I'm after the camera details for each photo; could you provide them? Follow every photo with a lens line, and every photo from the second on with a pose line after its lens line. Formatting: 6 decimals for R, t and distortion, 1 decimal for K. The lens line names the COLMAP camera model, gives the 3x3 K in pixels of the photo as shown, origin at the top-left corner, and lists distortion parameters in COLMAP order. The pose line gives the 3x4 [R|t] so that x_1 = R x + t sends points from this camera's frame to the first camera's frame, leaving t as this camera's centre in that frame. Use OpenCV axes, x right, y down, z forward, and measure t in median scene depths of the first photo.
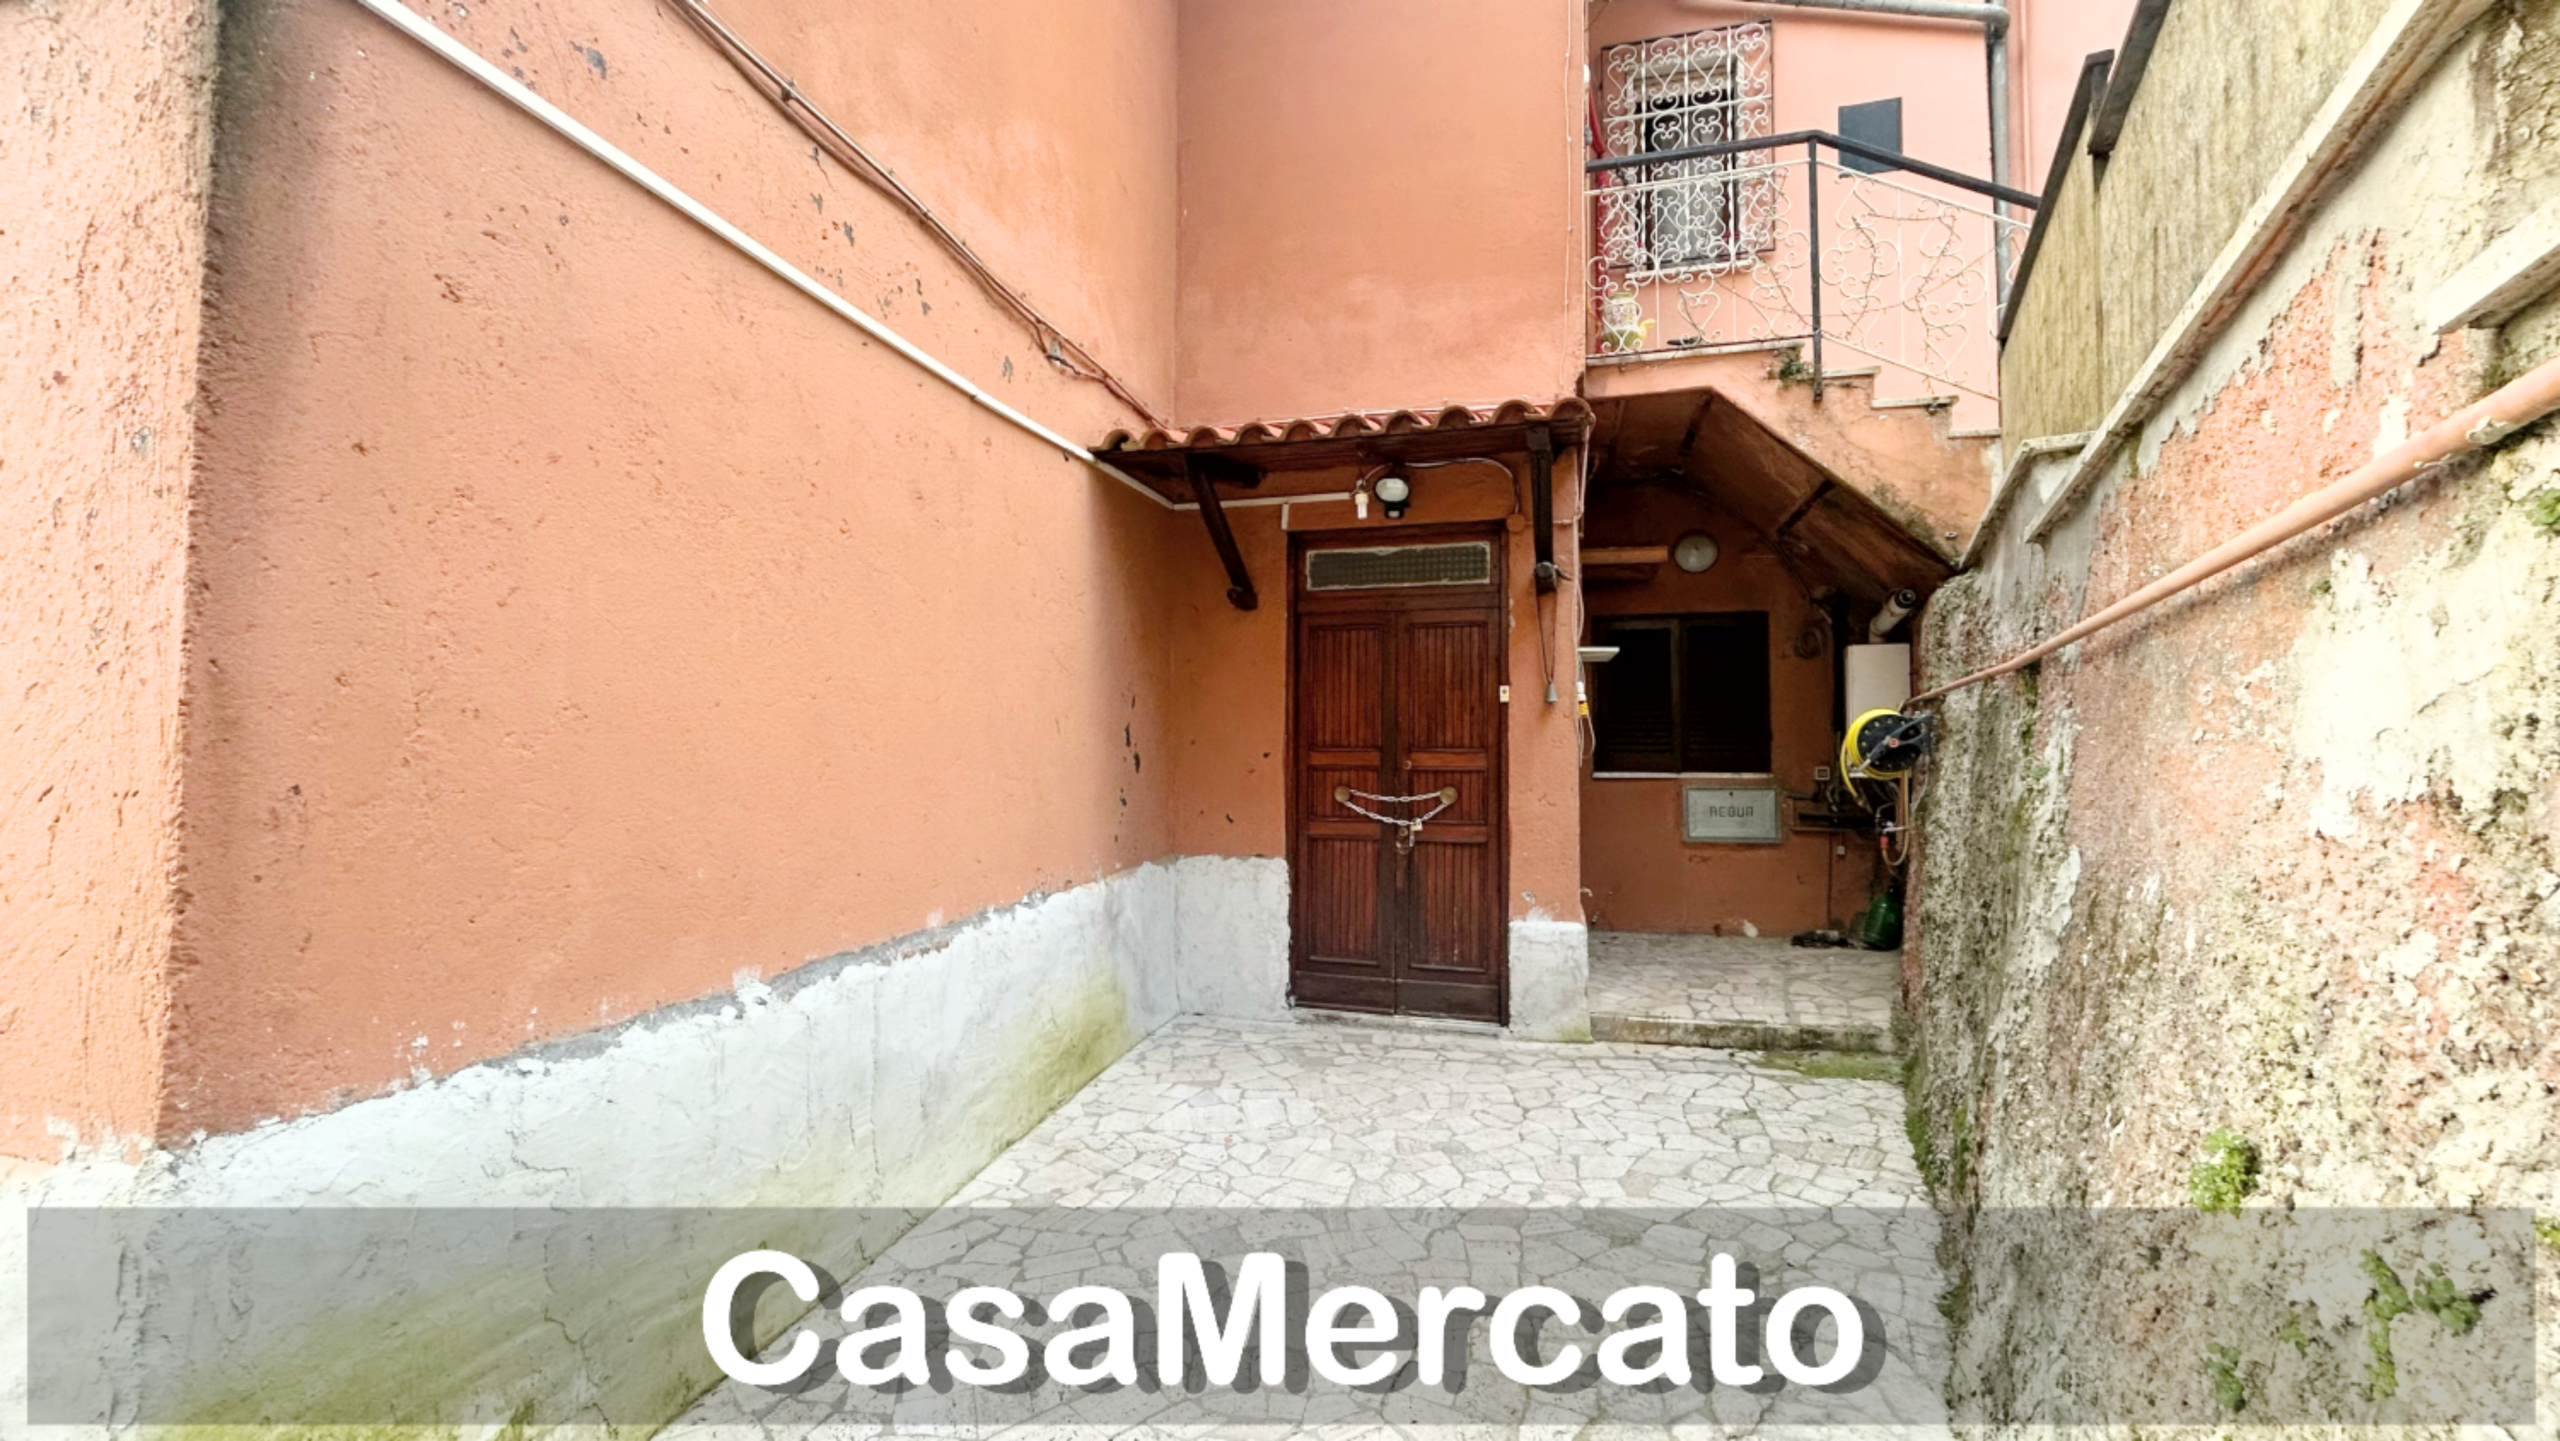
lens RADIAL K [[1025.6, 0, 1295.2], [0, 1025.6, 717.3], [0, 0, 1]] dist [-0.000389, 0.000115]
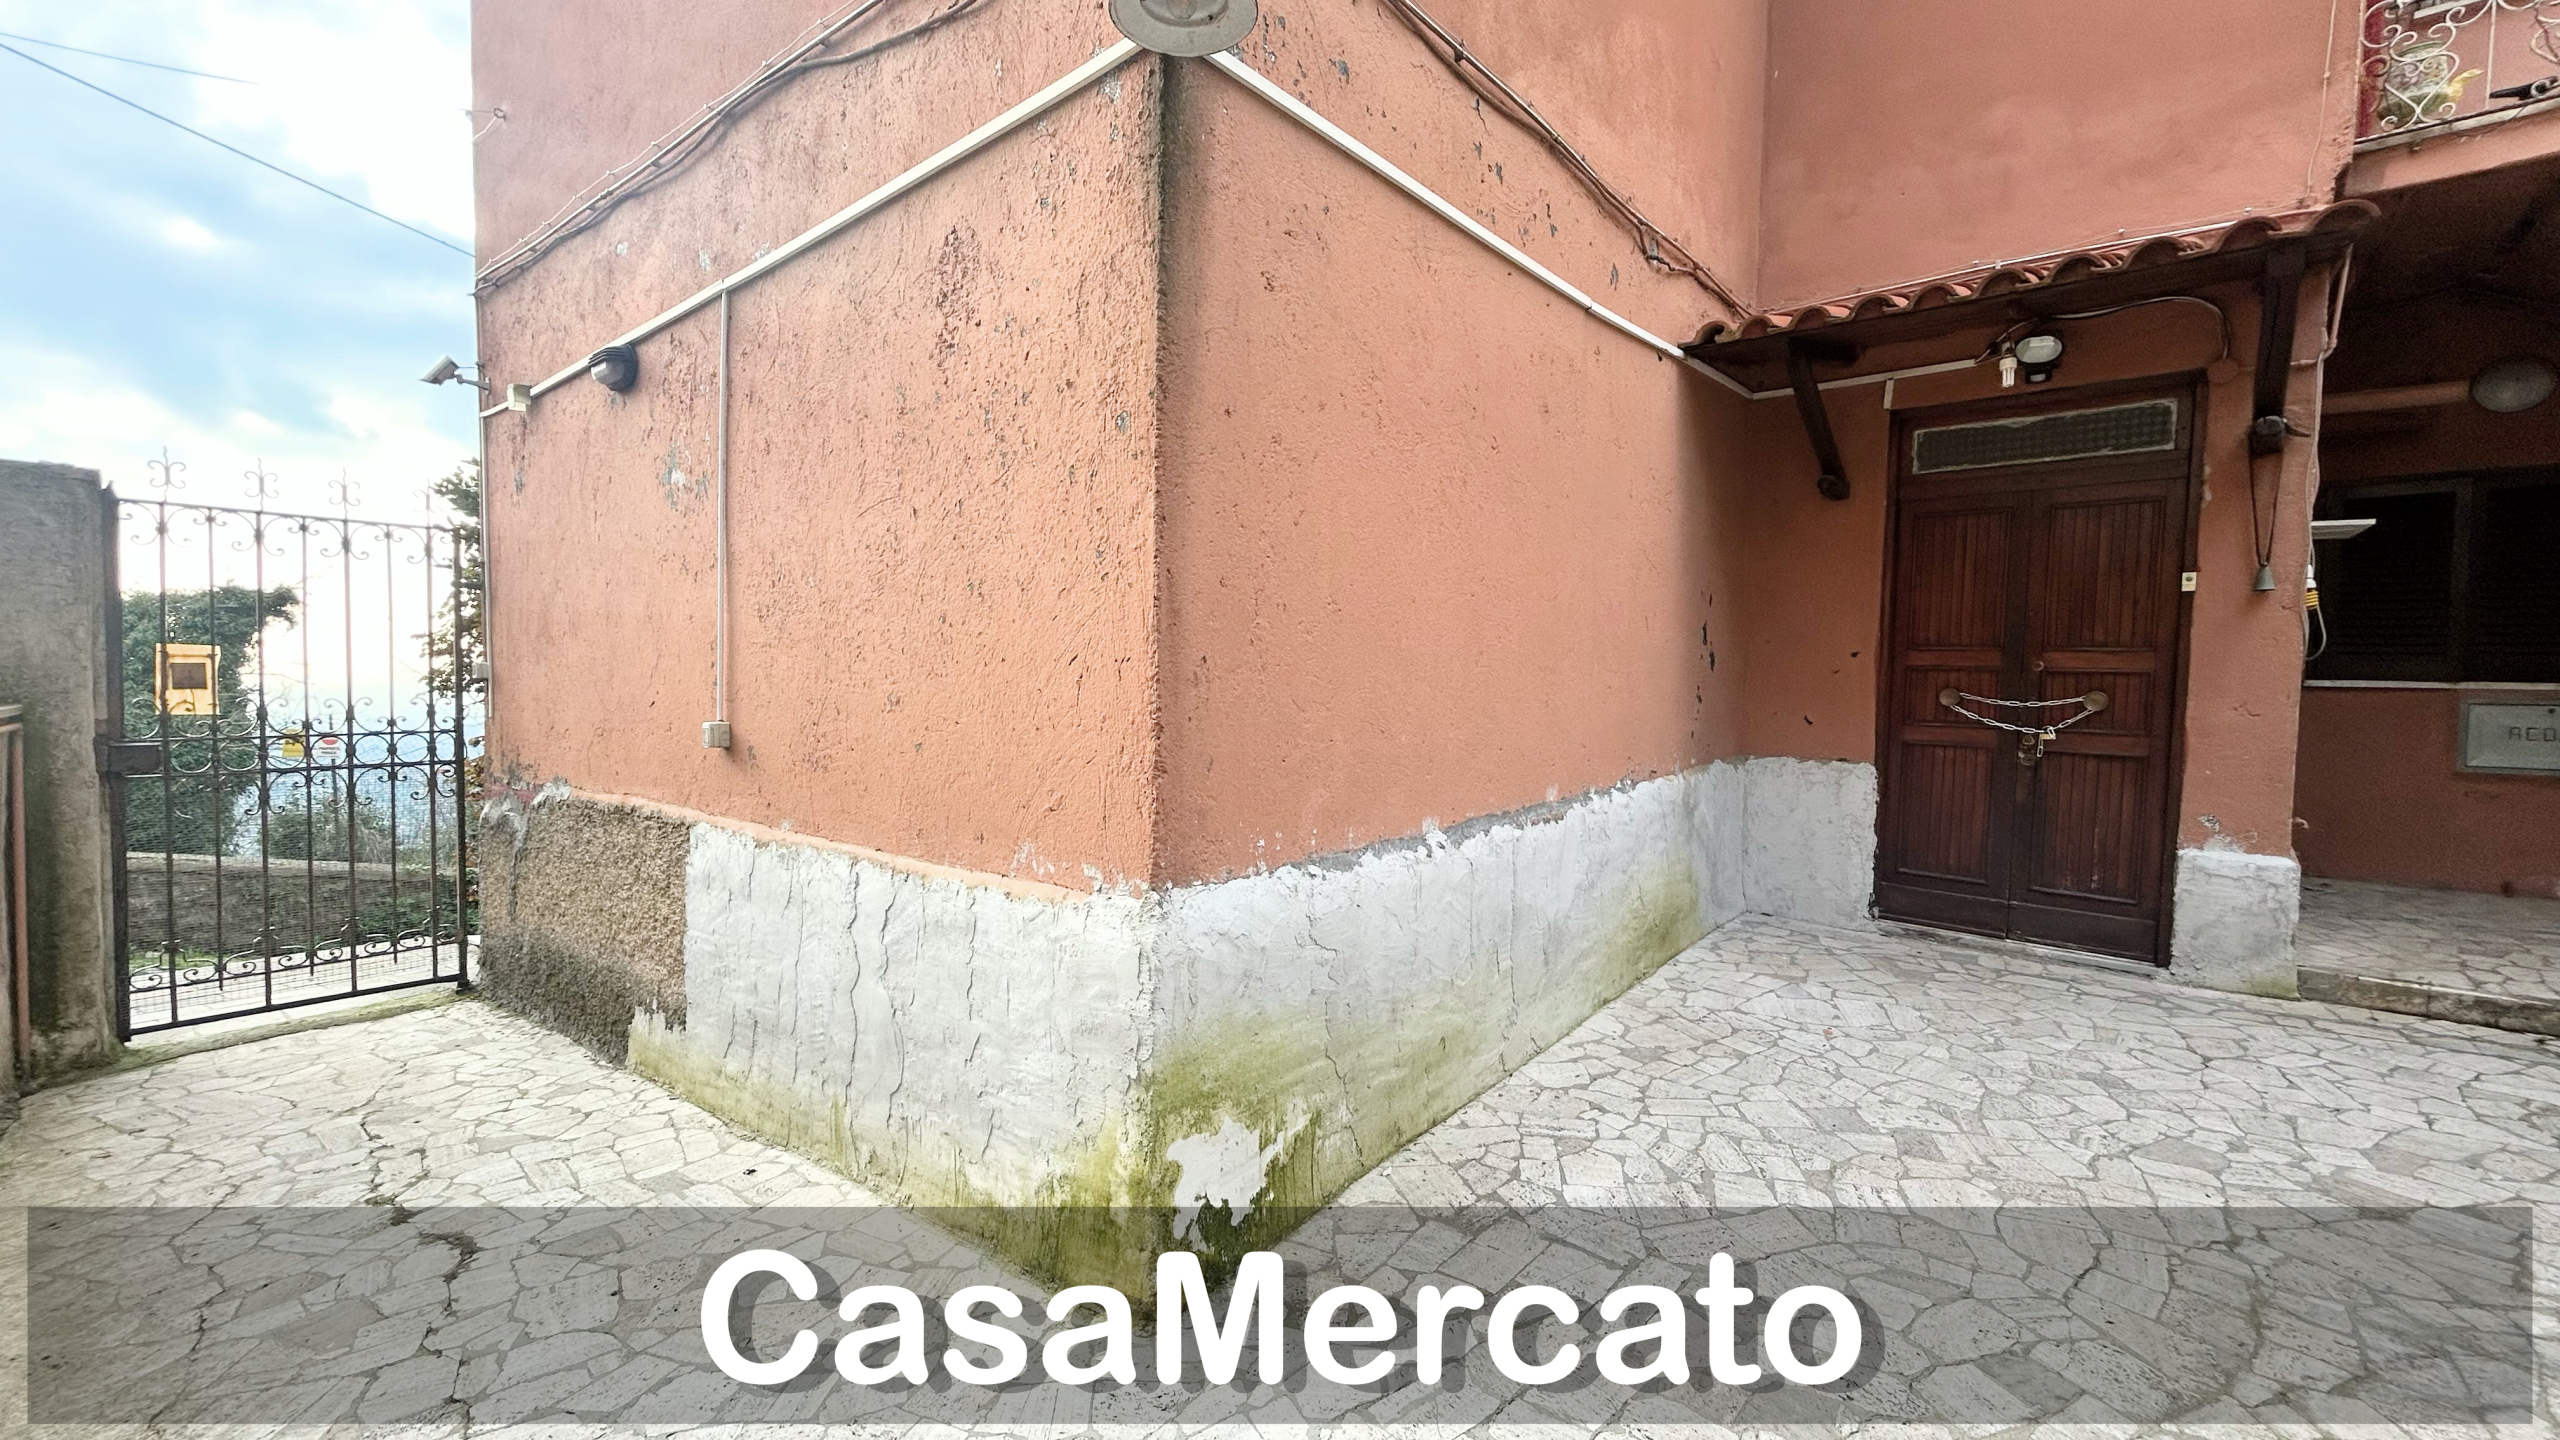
lens RADIAL K [[1025.6, 0, 1271.0], [0, 1025.6, 720.9], [0, 0, 1]] dist [-0.000389, 0.000115]
pose [[0.896582, 0.032355, -0.441694, -0.115967], [0.006969, 0.996174, 0.087118, 0.014821], [0.442823, -0.081186, 0.892926, -0.113478]]
